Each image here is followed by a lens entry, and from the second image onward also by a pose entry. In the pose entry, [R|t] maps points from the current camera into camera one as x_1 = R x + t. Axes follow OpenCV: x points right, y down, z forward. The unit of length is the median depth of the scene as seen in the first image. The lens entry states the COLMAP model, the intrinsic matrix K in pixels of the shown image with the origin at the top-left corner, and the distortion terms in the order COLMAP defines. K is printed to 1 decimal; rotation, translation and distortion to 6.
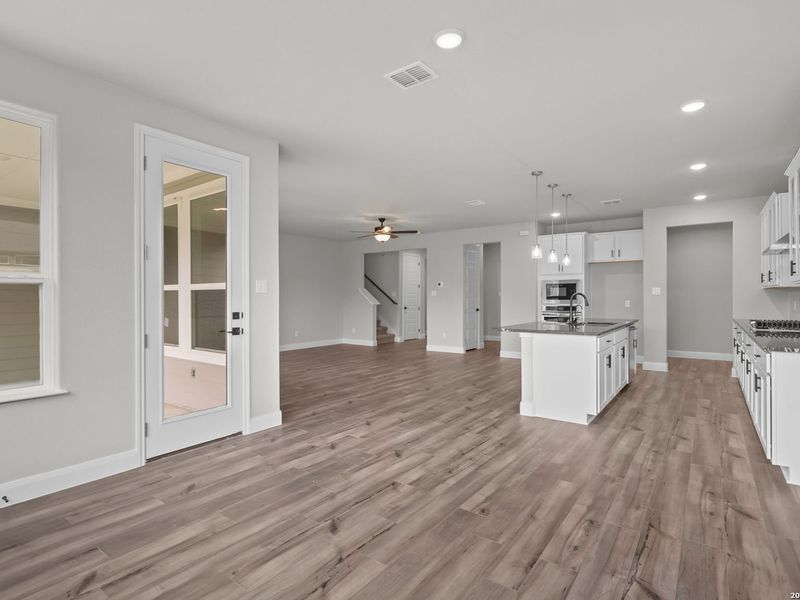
lens RADIAL K [[418.7, 0, 398.3], [0, 418.7, 293.4], [0, 0, 1]] dist [-0.012020, 0.001714]
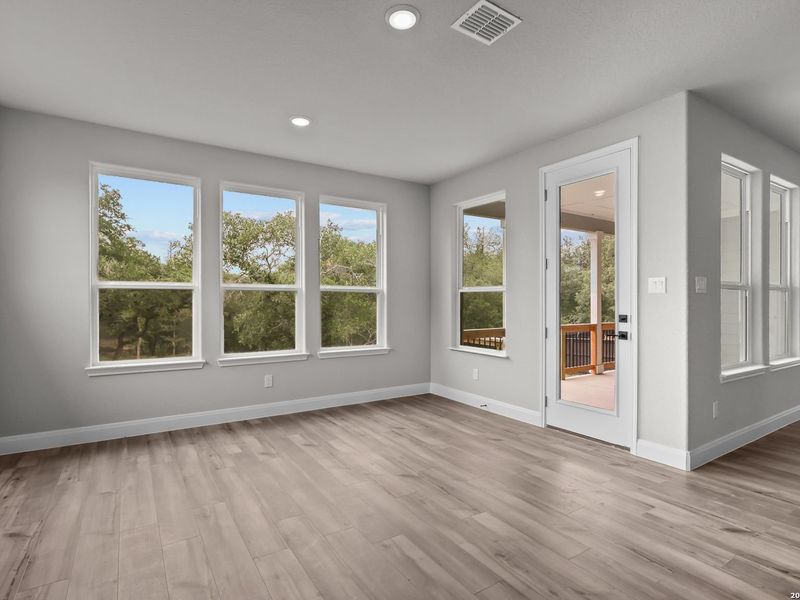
lens RADIAL K [[418.7, 0, 398.3], [0, 418.7, 293.4], [0, 0, 1]] dist [-0.012020, 0.001714]
pose [[-0.345467, -0.017012, -0.938277, 0.775547], [0.004957, 0.999789, -0.019952, 0.017177], [0.938418, -0.011544, -0.345309, 1.026494]]
